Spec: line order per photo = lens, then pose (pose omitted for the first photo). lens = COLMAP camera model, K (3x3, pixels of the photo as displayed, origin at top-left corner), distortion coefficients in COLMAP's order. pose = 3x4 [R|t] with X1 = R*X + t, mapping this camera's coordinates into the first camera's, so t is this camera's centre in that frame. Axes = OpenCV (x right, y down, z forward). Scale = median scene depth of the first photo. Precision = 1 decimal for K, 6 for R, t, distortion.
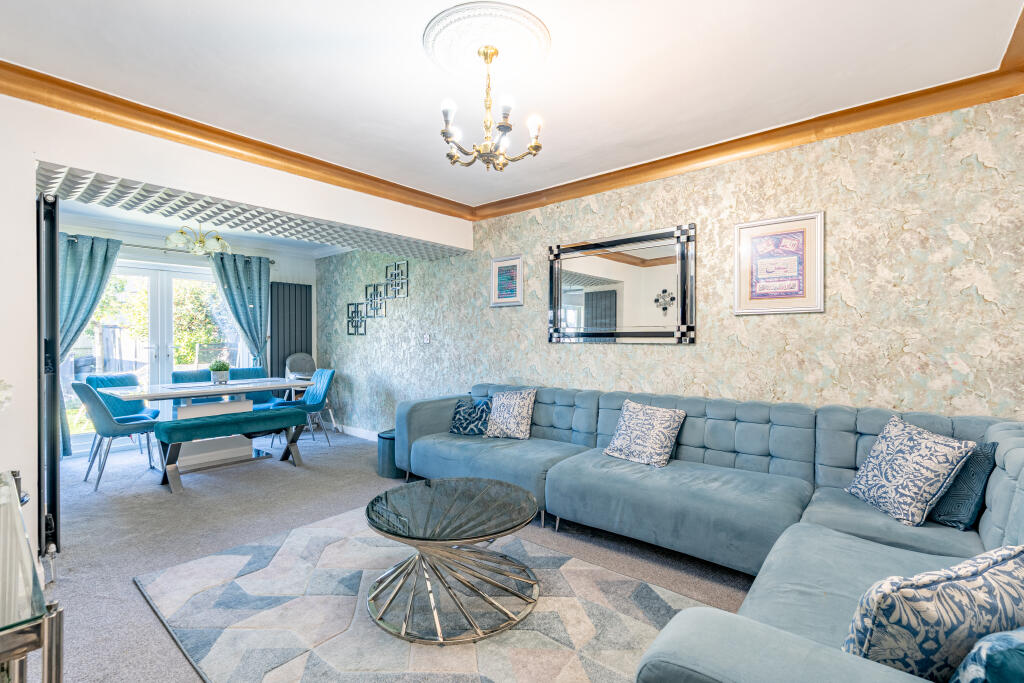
lens RADIAL K [[471.4, 0, 511.4], [0, 471.4, 339.4], [0, 0, 1]] dist [-0.011380, 0.003609]
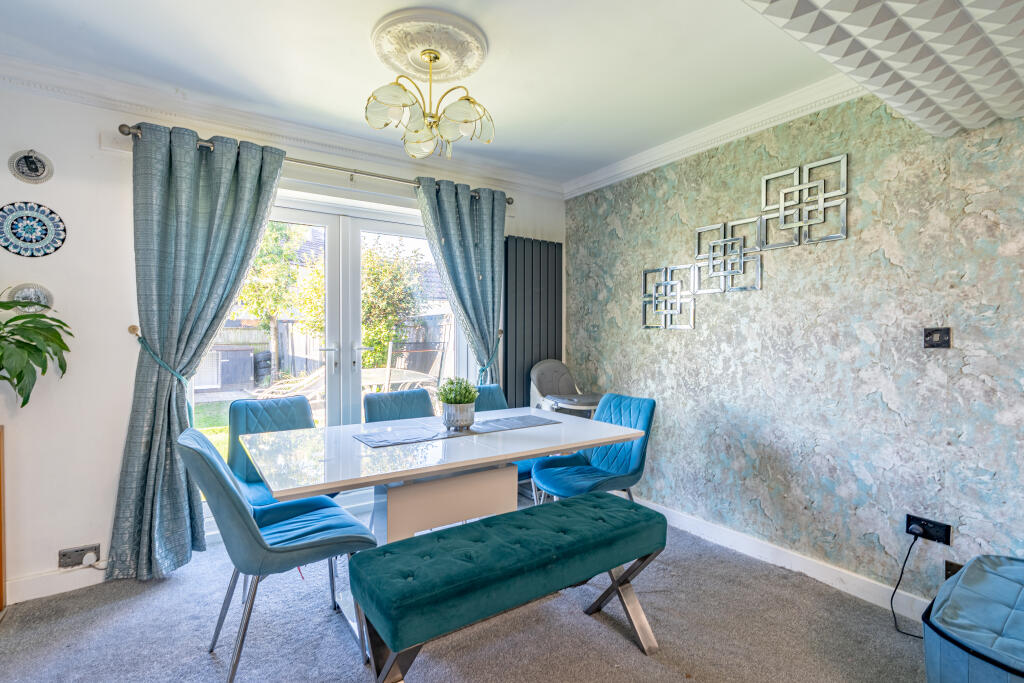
lens RADIAL K [[471.4, 0, 499.0], [0, 471.4, 340.9], [0, 0, 1]] dist [-0.011380, 0.003609]
pose [[0.958969, 0.008752, -0.283375, -0.360747], [-0.005956, 0.999925, 0.010725, -0.000055], [0.283448, -0.008598, 0.958949, 0.449666]]
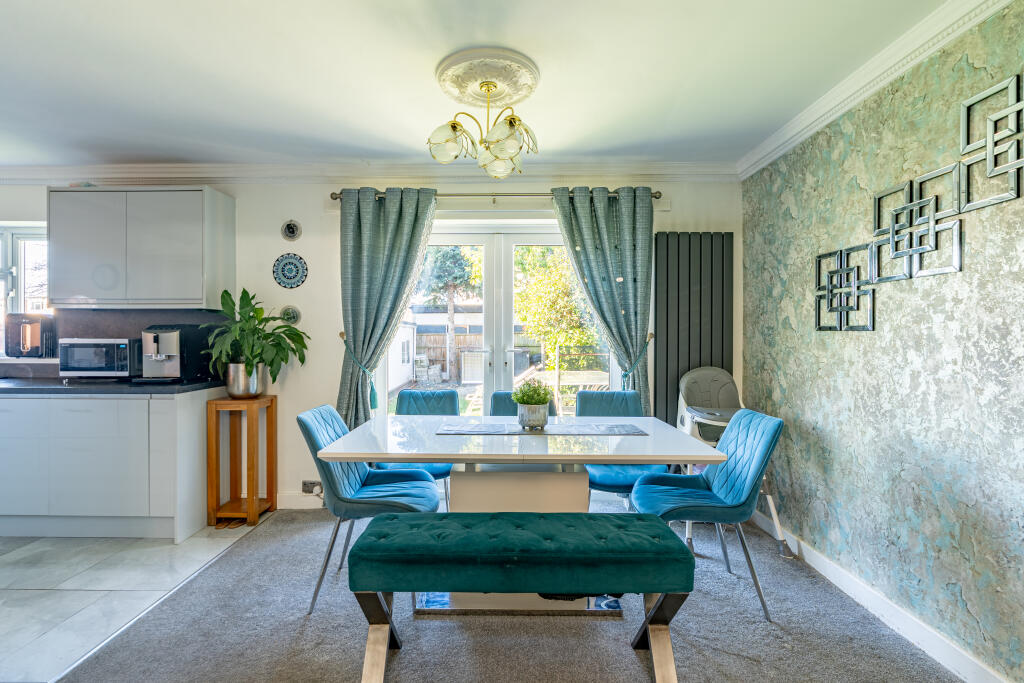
lens RADIAL K [[471.4, 0, 507.2], [0, 471.4, 340.0], [0, 0, 1]] dist [-0.011380, 0.003609]
pose [[0.637466, 0.007757, -0.770440, -0.206588], [-0.007238, 0.999965, 0.004080, -0.000937], [0.770445, 0.002976, 0.637500, 0.534817]]
